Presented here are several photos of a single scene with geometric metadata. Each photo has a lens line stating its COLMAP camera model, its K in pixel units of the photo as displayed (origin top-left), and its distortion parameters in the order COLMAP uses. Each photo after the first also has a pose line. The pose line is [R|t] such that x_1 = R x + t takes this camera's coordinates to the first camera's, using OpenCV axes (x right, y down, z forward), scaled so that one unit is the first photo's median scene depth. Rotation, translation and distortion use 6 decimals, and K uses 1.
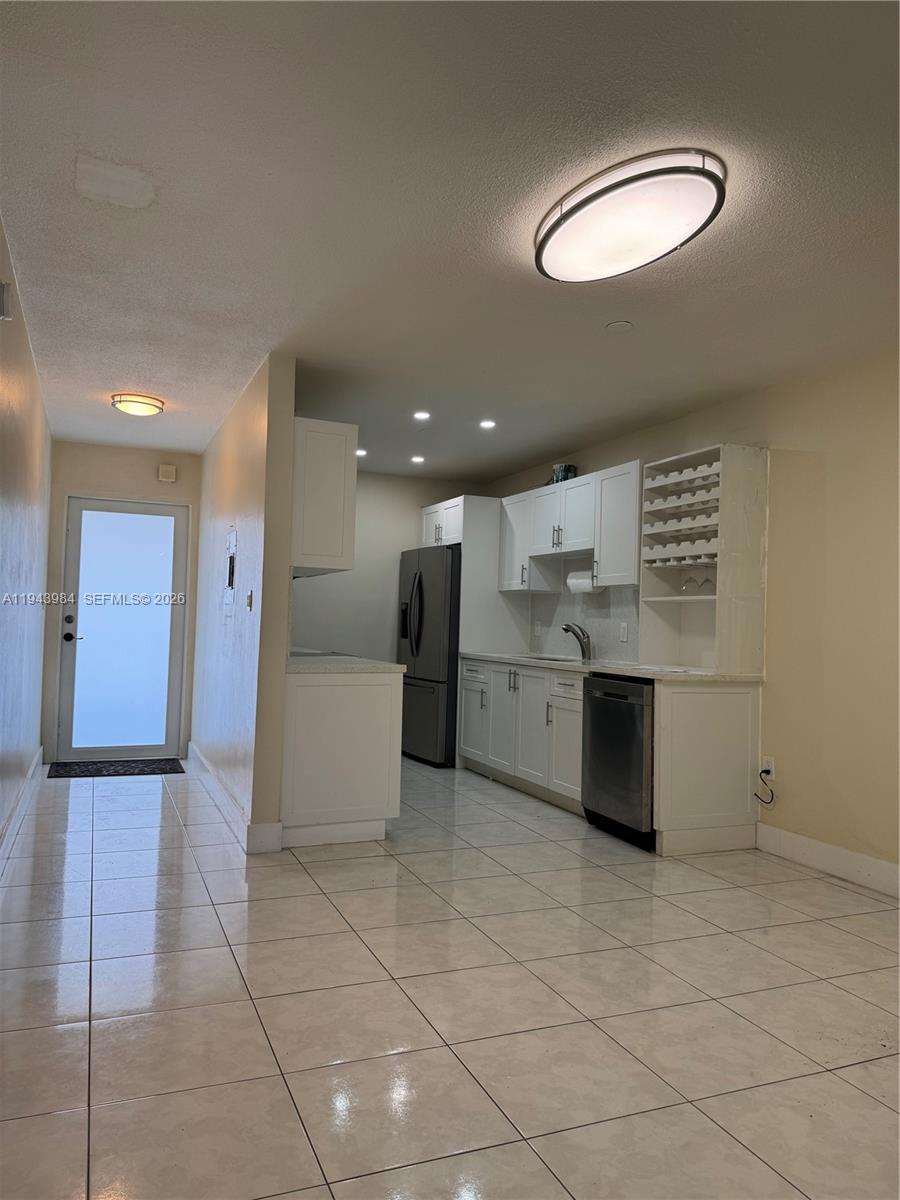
lens RADIAL K [[838.5, 0, 445.4], [0, 838.5, 601.0], [0, 0, 1]] dist [0.053946, -0.065962]
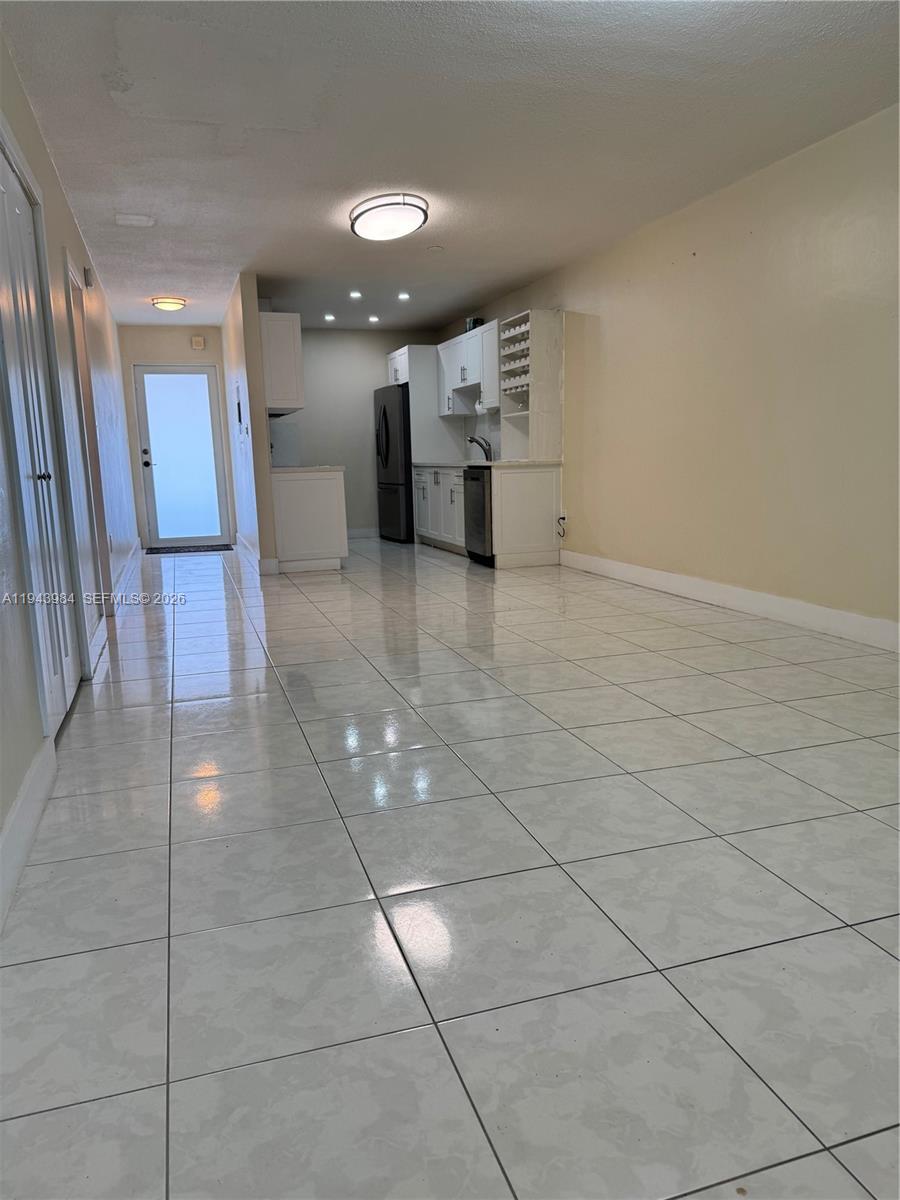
lens RADIAL K [[838.5, 0, 451.9], [0, 838.5, 622.2], [0, 0, 1]] dist [0.053946, -0.065962]
pose [[0.995462, -0.036739, -0.087779, 0.231315], [0.055255, 0.974184, 0.218887, 0.020516], [0.077471, -0.222744, 0.971794, -0.514541]]
